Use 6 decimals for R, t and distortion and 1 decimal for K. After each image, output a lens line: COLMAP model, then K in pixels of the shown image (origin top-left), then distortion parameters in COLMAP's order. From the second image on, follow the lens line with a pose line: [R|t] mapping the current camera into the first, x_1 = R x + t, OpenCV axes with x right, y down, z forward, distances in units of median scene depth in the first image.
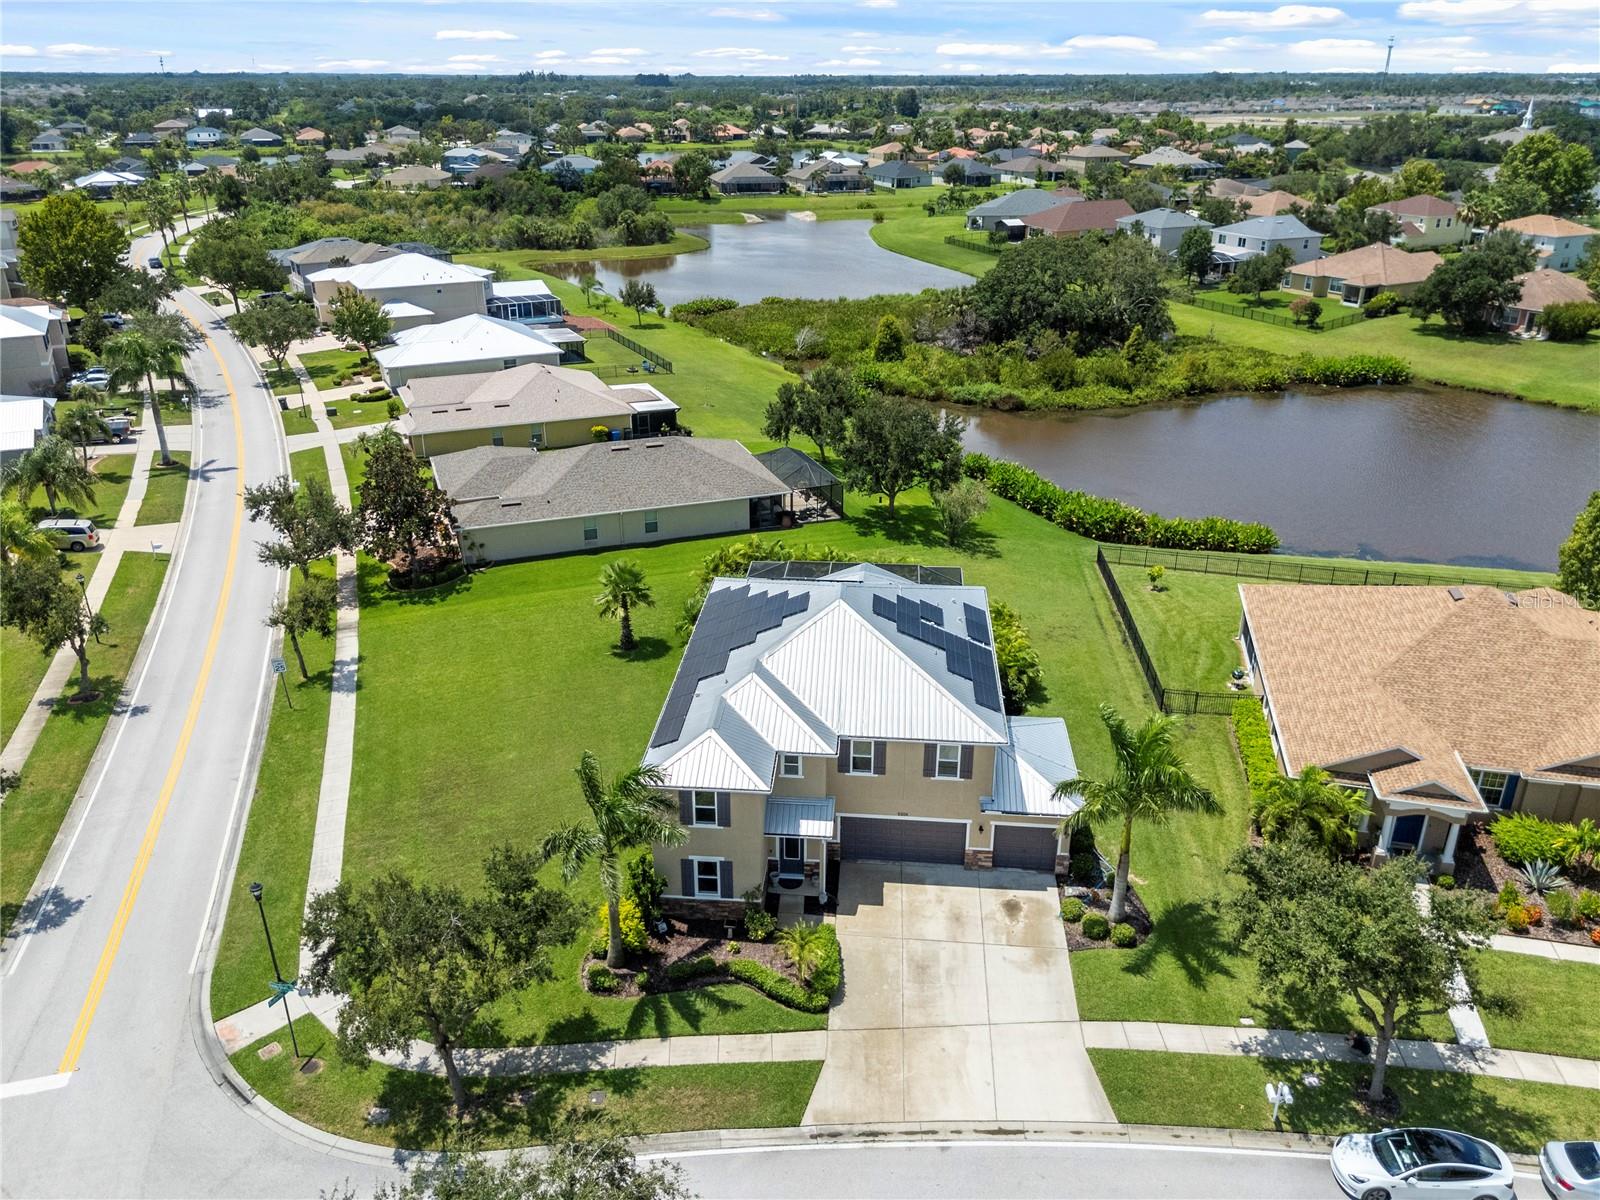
lens RADIAL K [[1178.8, 0, 800.0], [0, 1178.8, 600.0], [0, 0, 1]] dist [0.074797, -0.072020]
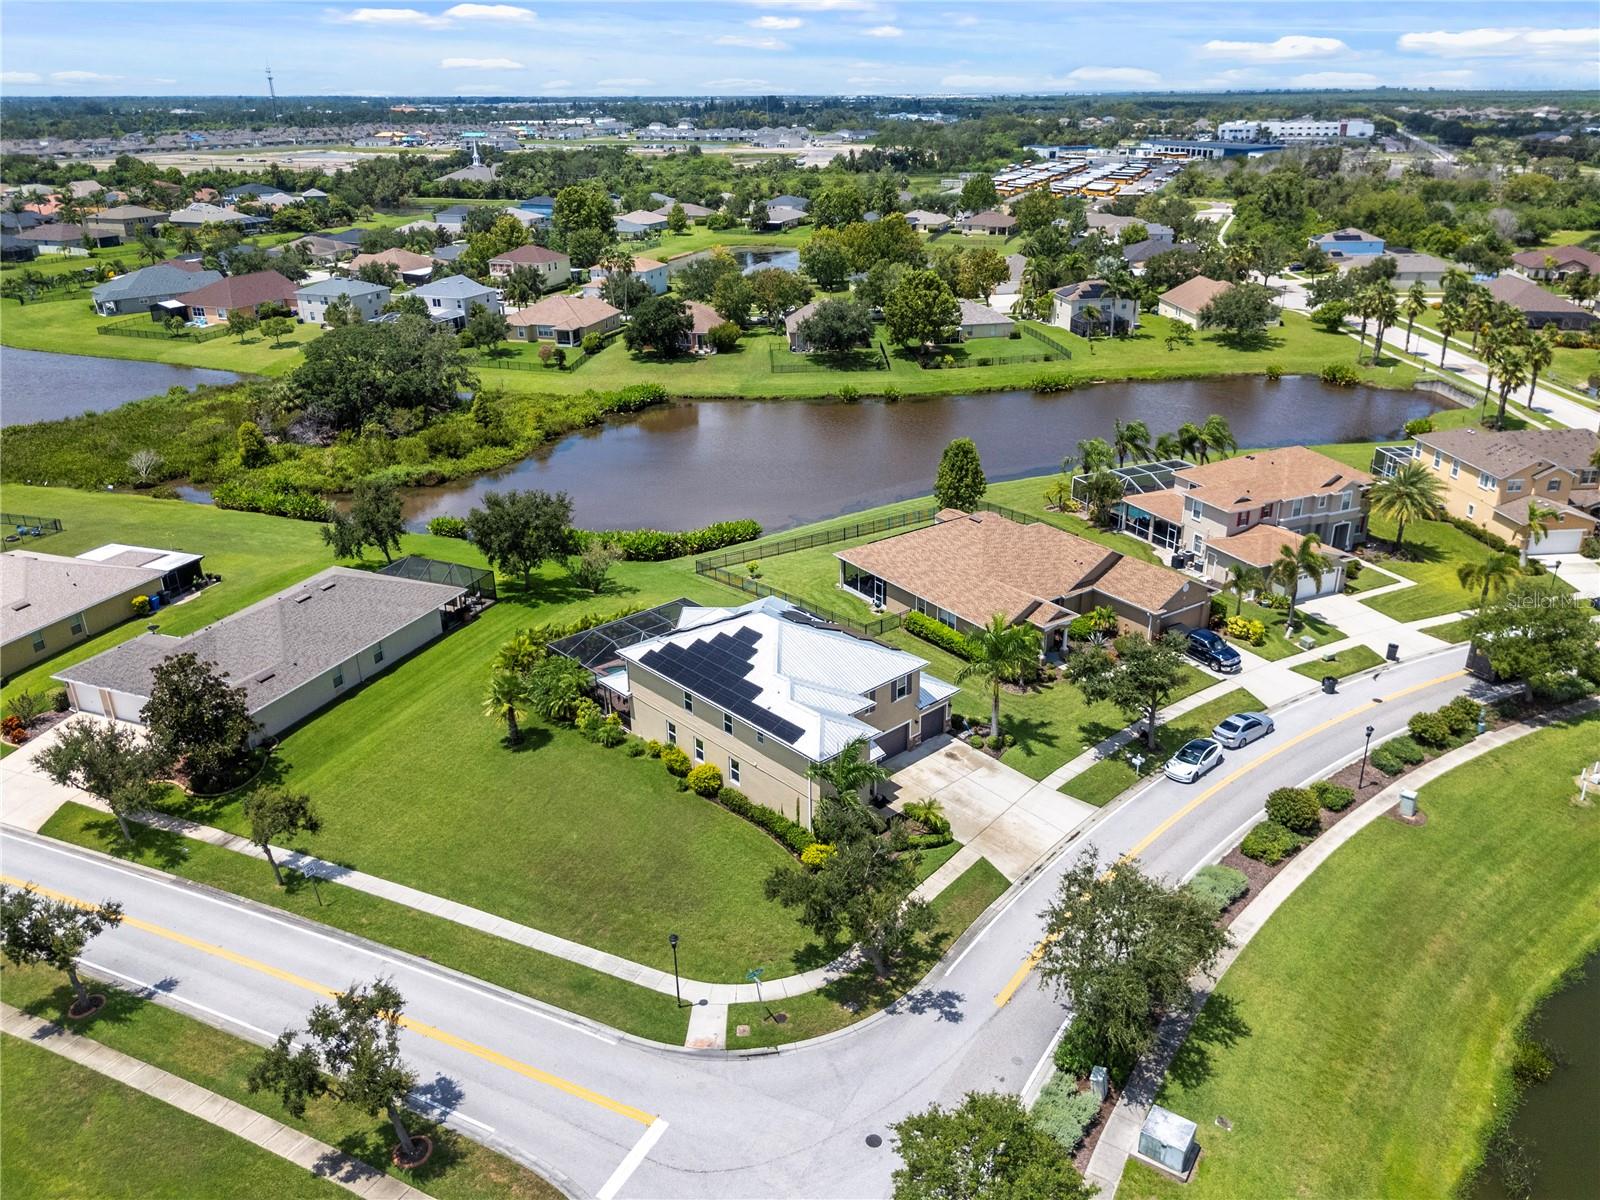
lens RADIAL K [[1201.9, 0, 800.0], [0, 1201.9, 600.0], [0, 0, 1]] dist [0.086533, -0.089914]
pose [[0.668419, -0.293666, 0.683356, -0.843055], [0.306709, 0.945831, 0.106457, -0.154762], [-0.677603, 0.138433, 0.722282, -0.086007]]
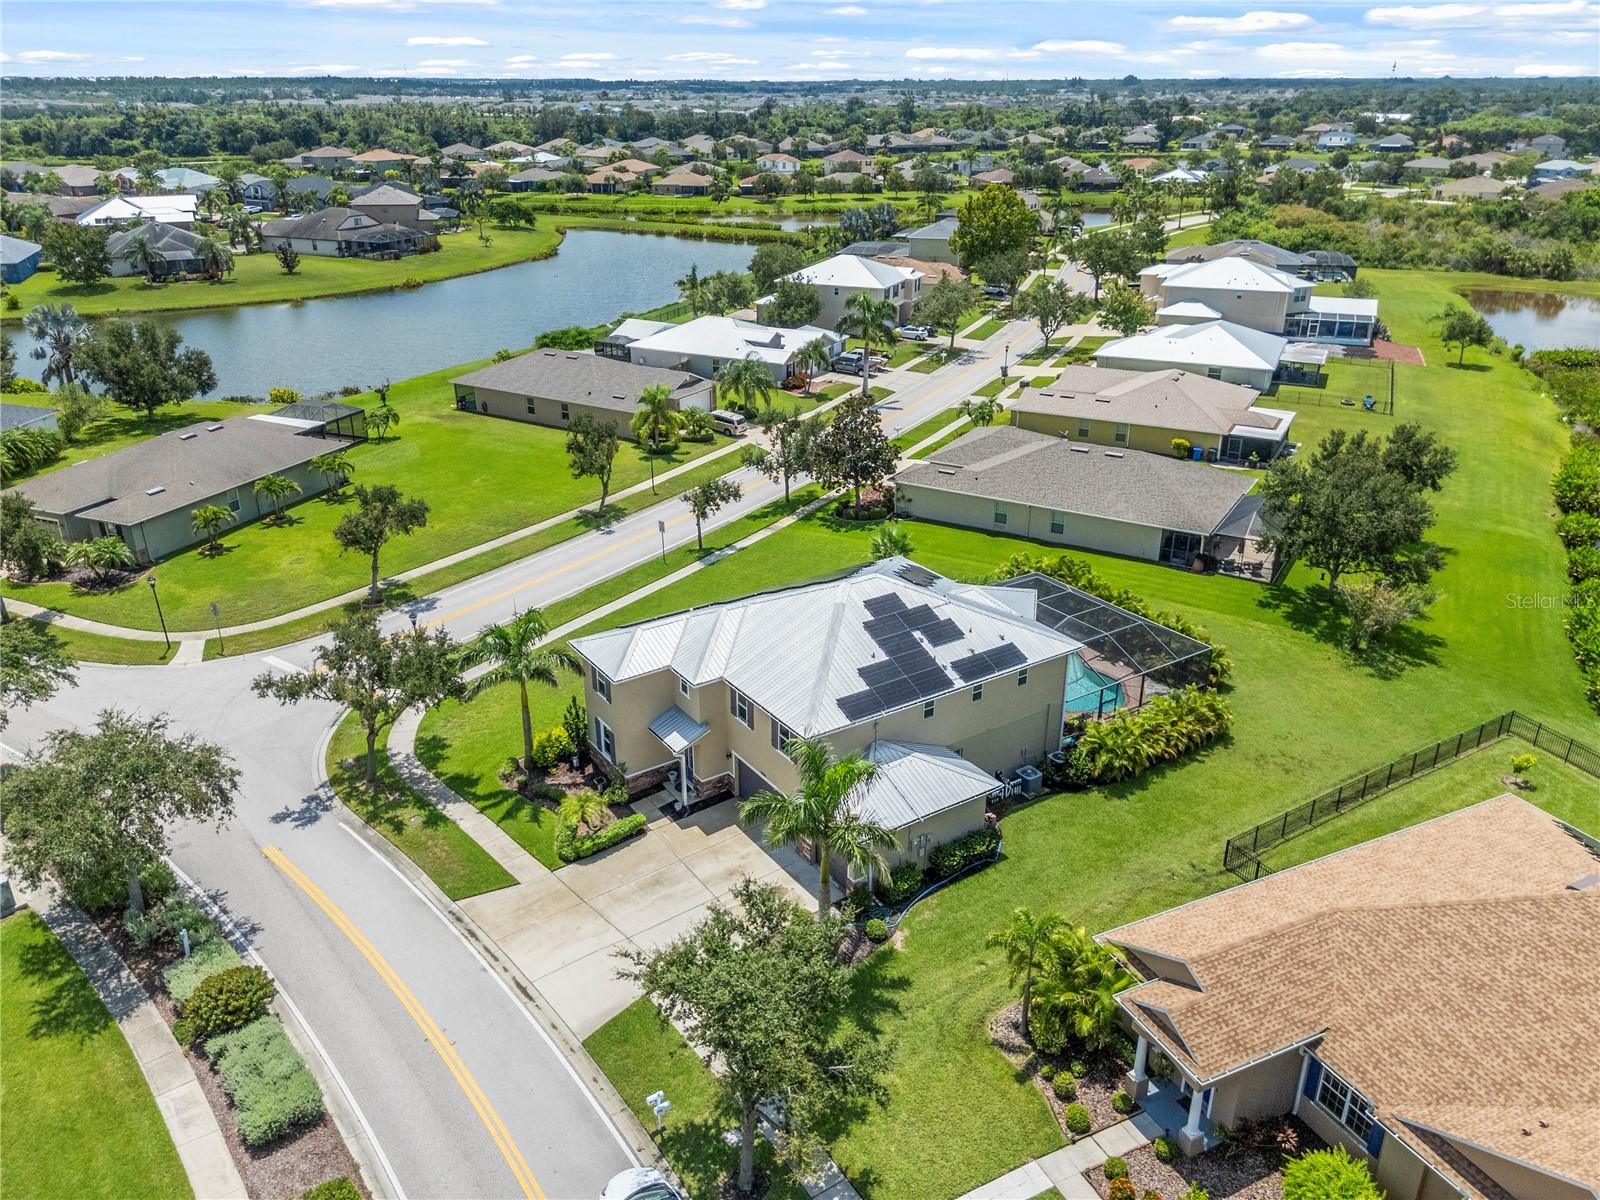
lens RADIAL K [[1201.9, 0, 800.0], [0, 1201.9, 600.0], [0, 0, 1]] dist [0.086533, -0.089914]
pose [[0.619796, 0.307655, -0.721943, 0.690111], [-0.315844, 0.939946, 0.129401, -0.095291], [0.718398, 0.147820, 0.679745, 0.216116]]
